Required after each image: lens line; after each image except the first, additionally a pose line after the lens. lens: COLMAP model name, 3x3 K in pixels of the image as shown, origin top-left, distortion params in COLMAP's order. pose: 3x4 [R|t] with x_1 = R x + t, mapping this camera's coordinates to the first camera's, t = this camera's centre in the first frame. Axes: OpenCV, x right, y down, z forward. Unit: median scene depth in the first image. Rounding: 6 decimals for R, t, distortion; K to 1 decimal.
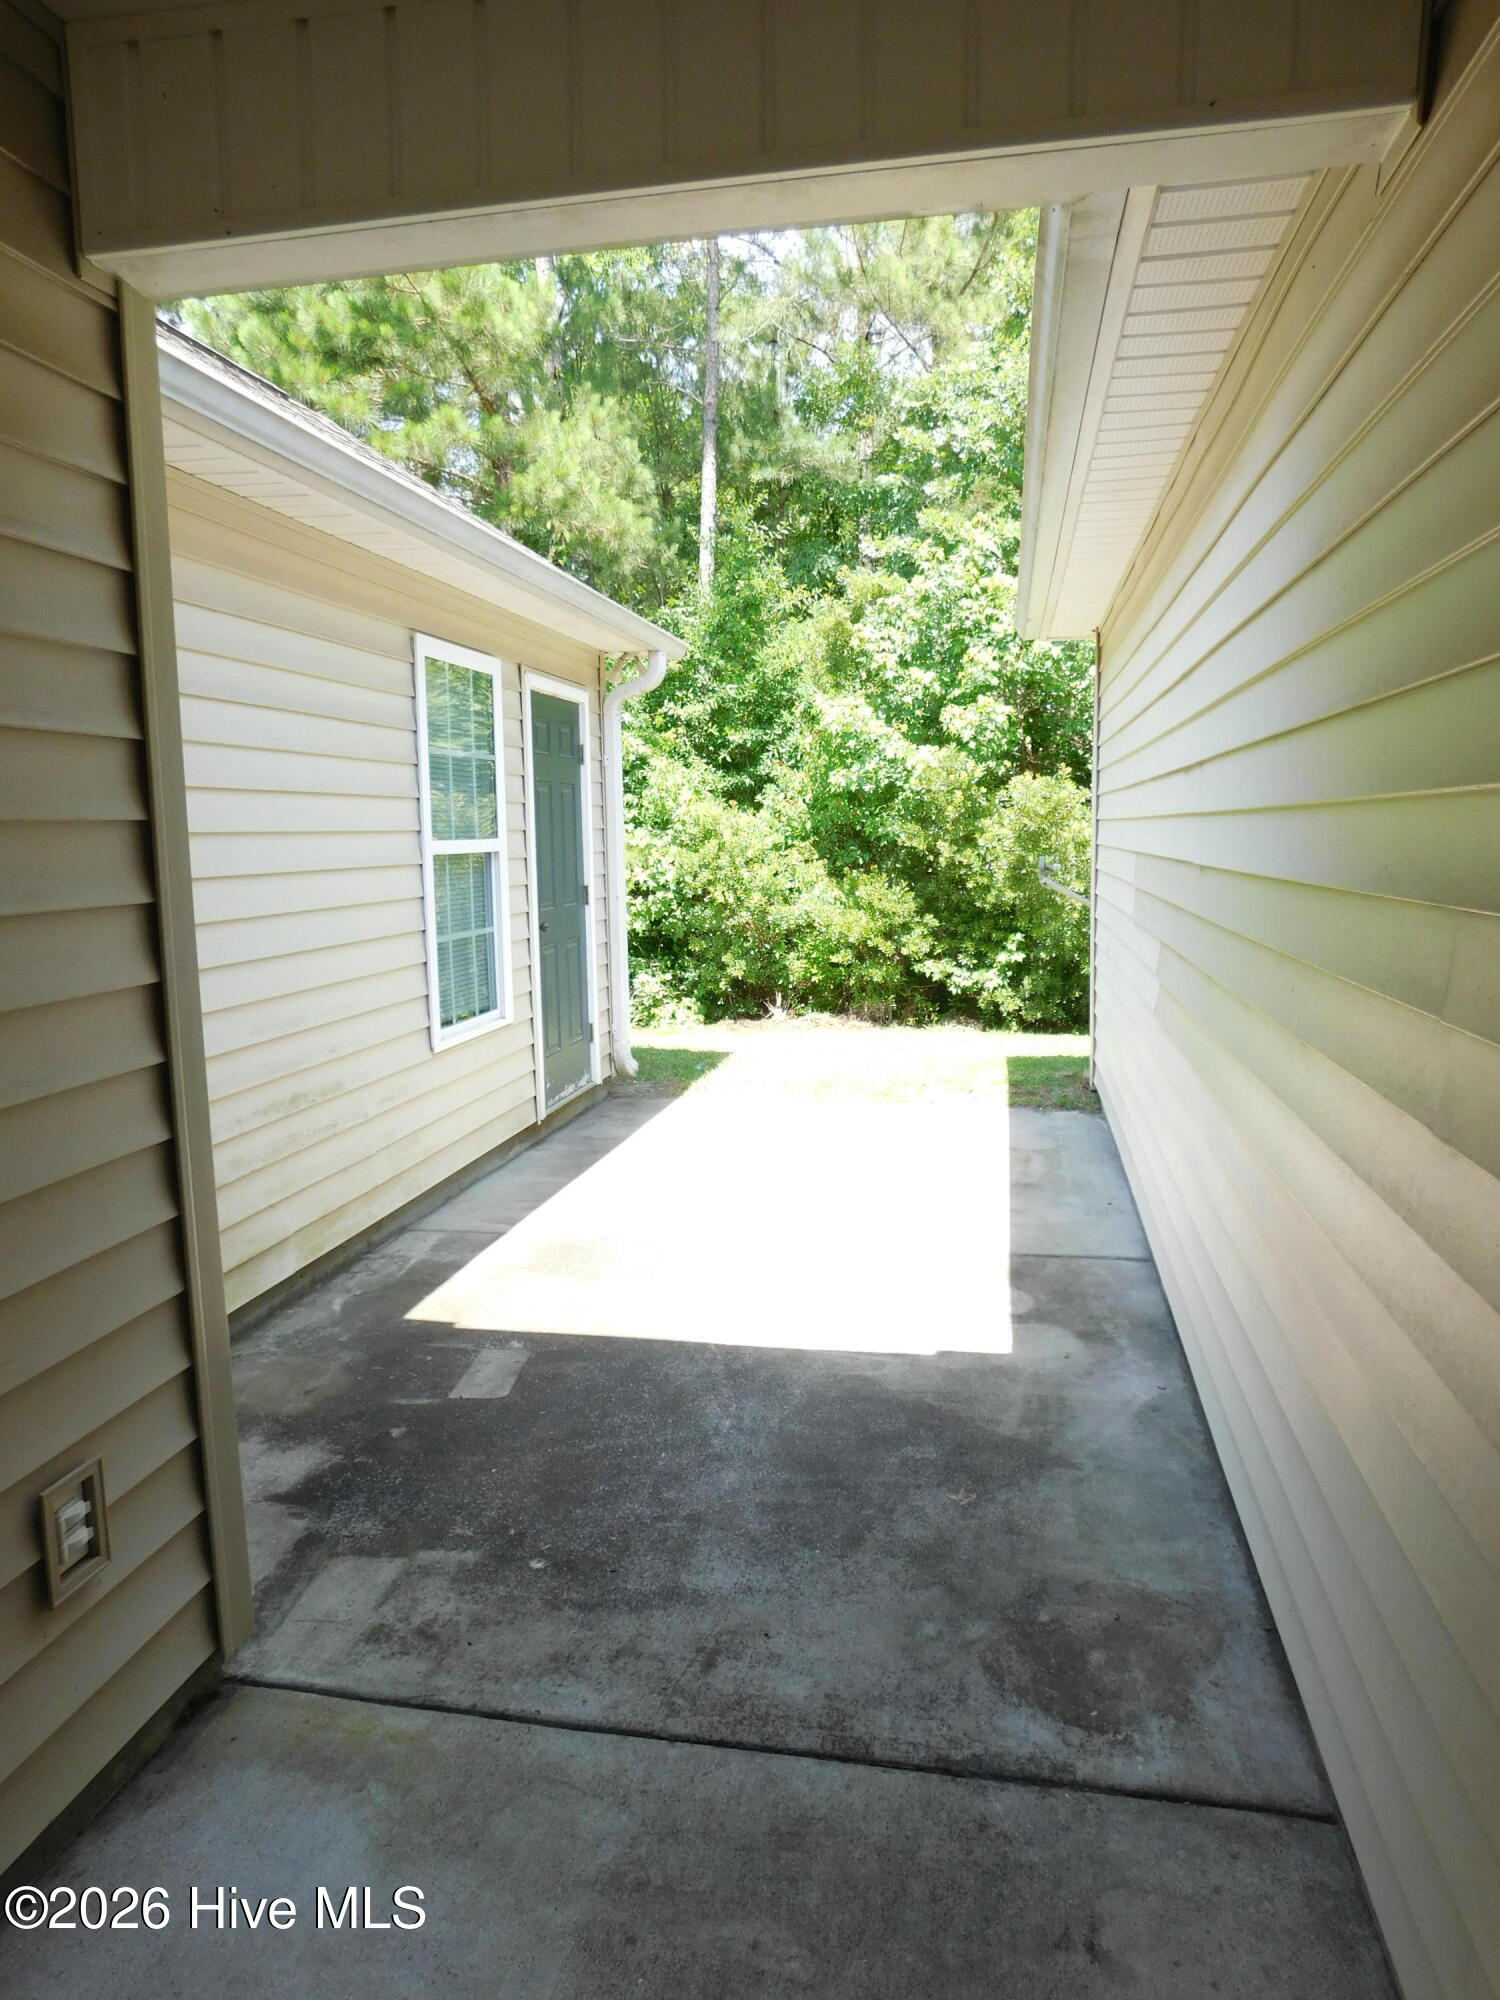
lens RADIAL K [[1308.3, 0, 748.5], [0, 1308.3, 999.7], [0, 0, 1]] dist [-0.072415, 0.054543]
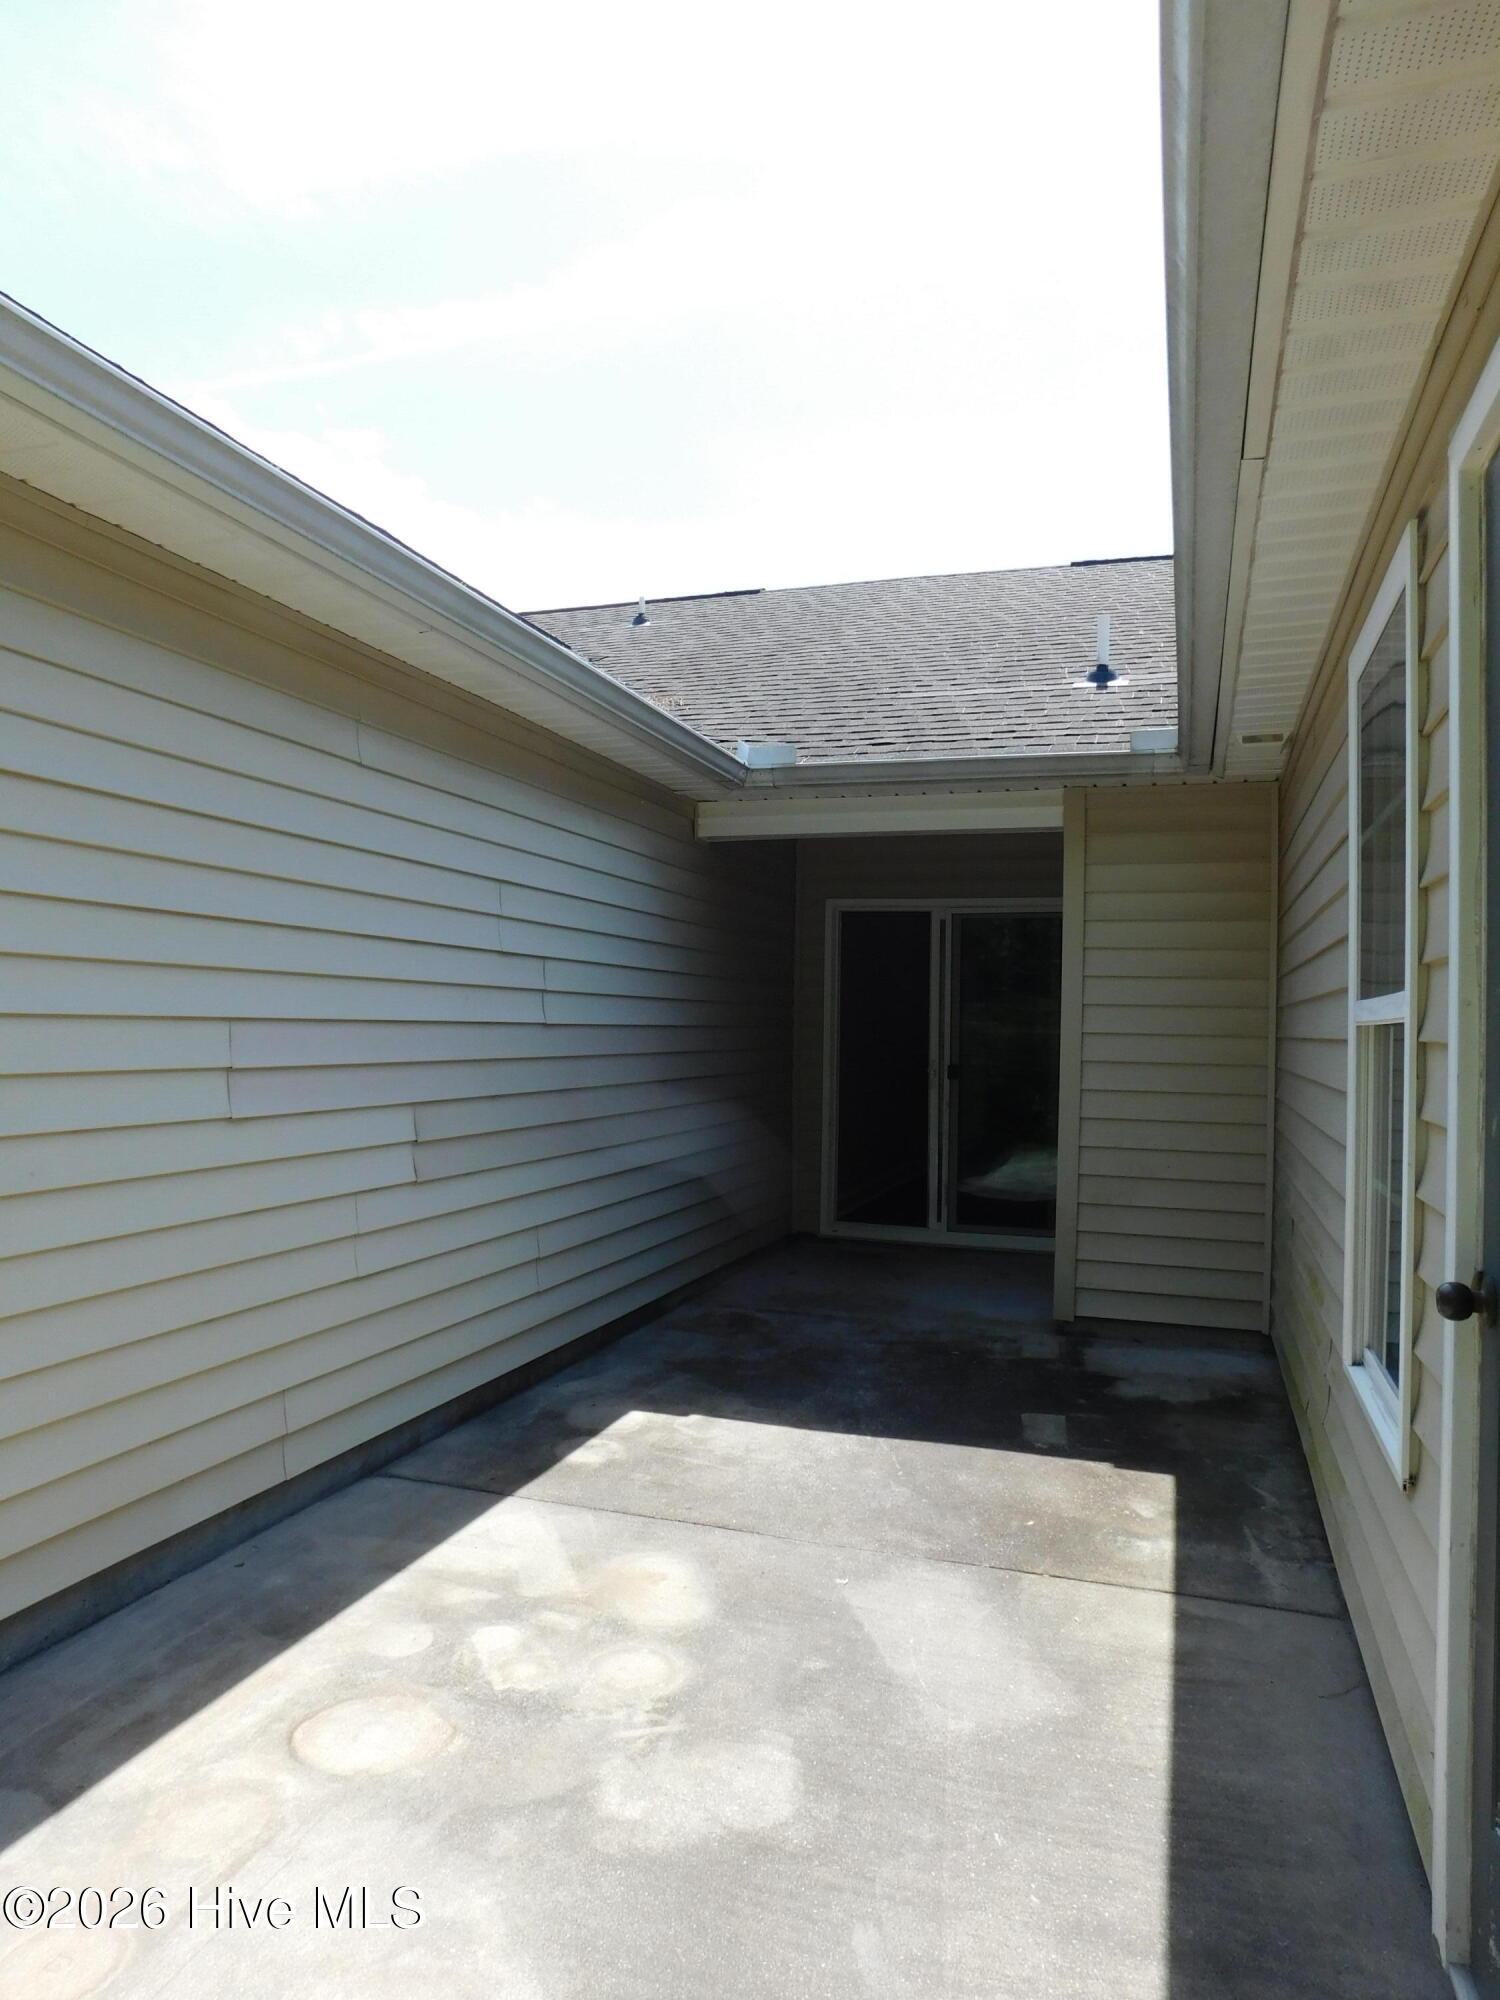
lens RADIAL K [[1308.3, 0, 751.0], [0, 1308.3, 1000.1], [0, 0, 1]] dist [-0.072415, 0.054543]
pose [[-0.991297, 0.005824, 0.131513, -0.076260], [0.020057, 0.994040, 0.107159, -0.241177], [-0.130105, 0.108865, -0.985506, 2.038305]]
